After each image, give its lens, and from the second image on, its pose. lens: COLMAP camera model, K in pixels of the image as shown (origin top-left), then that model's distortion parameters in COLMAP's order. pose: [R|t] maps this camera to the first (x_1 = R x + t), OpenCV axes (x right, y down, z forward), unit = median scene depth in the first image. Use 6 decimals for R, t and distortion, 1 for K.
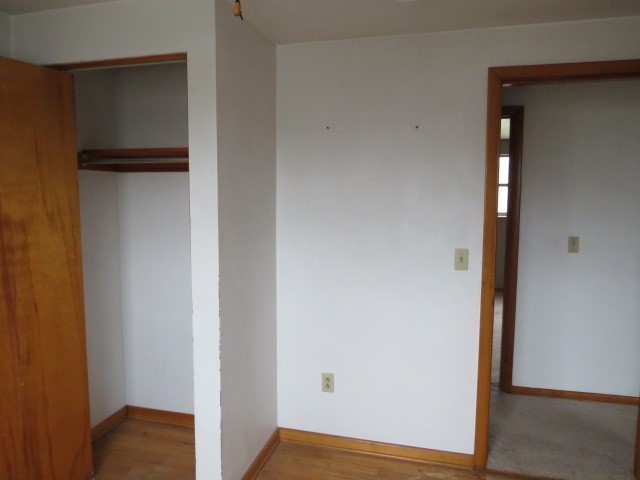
lens RADIAL K [[448.1, 0, 319.7], [0, 448.1, 237.9], [0, 0, 1]] dist [-0.038141, 0.006343]
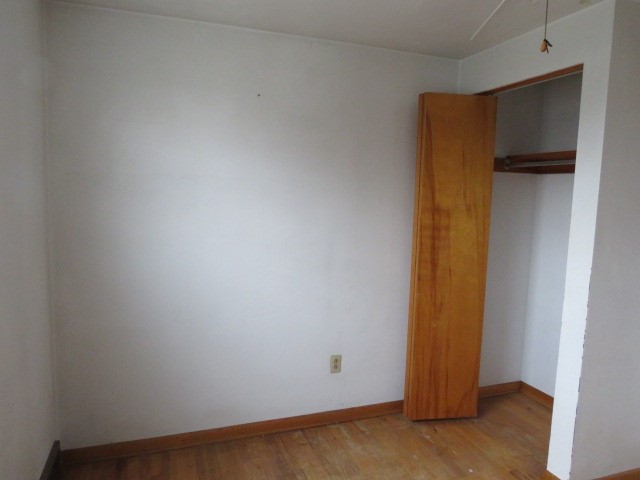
lens RADIAL K [[448.1, 0, 319.7], [0, 448.1, 237.9], [0, 0, 1]] dist [-0.038141, 0.006343]
pose [[0.562987, 0.095487, -0.820931, 0.249543], [-0.102991, 0.993666, 0.044949, 0.028071], [0.820024, 0.059243, 0.569255, -0.123818]]
